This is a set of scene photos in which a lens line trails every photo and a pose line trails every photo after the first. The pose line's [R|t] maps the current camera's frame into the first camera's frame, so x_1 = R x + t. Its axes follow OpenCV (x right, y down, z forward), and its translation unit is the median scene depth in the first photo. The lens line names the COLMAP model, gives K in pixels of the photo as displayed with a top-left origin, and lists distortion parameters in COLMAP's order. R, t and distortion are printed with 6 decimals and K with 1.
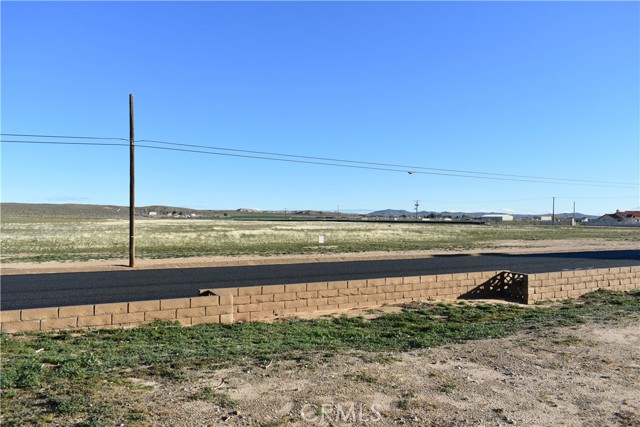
lens RADIAL K [[495.8, 0, 321.7], [0, 495.8, 215.1], [0, 0, 1]] dist [-0.018190, 0.011435]
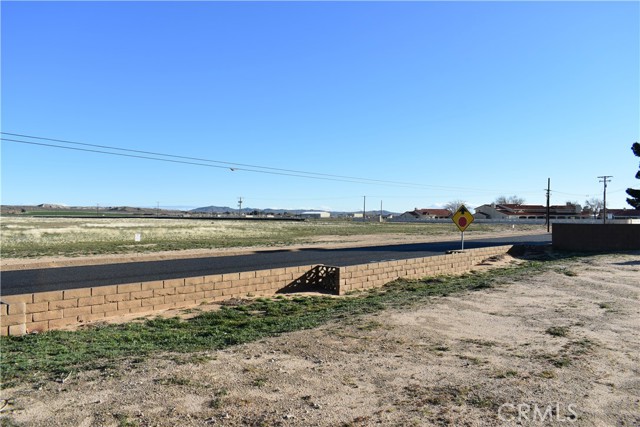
lens RADIAL K [[495.8, 0, 321.7], [0, 495.8, 215.1], [0, 0, 1]] dist [-0.018190, 0.011435]
pose [[0.938541, 0.000919, 0.345167, 0.009872], [-0.003124, 0.999978, 0.005831, 0.000159], [-0.345154, -0.006551, 0.938523, 0.000811]]
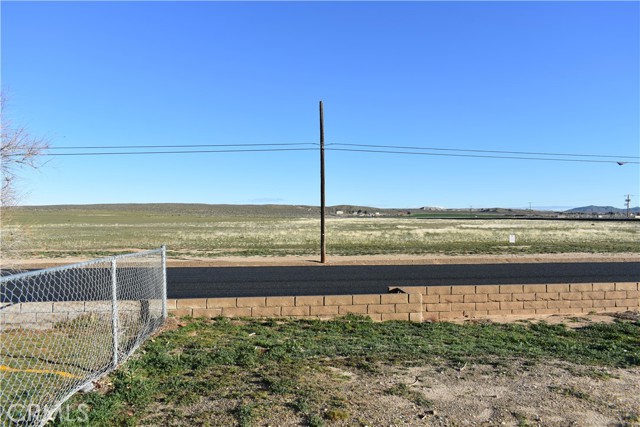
lens RADIAL K [[495.8, 0, 321.7], [0, 495.8, 215.1], [0, 0, 1]] dist [-0.018190, 0.011435]
pose [[0.933893, -0.006263, -0.357498, -0.009271], [0.007395, 0.999971, 0.001798, -0.000215], [0.357477, -0.004323, 0.933912, -0.002746]]
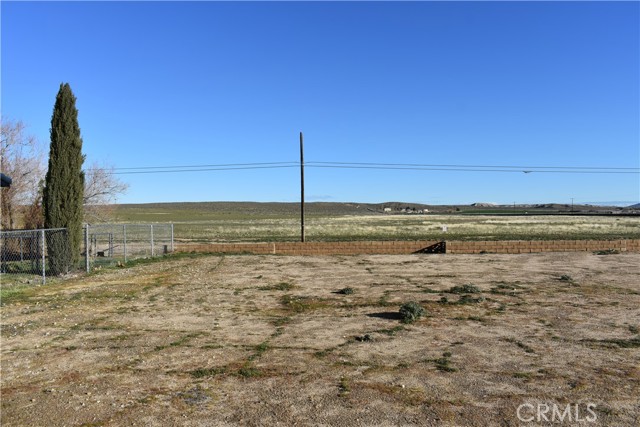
lens RADIAL K [[495.8, 0, 321.7], [0, 495.8, 215.1], [0, 0, 1]] dist [-0.018190, 0.011435]
pose [[0.893508, -0.009980, -0.448936, 1.015390], [0.014255, 0.999880, 0.006143, 0.007086], [0.448821, -0.011888, 0.893543, -0.977118]]
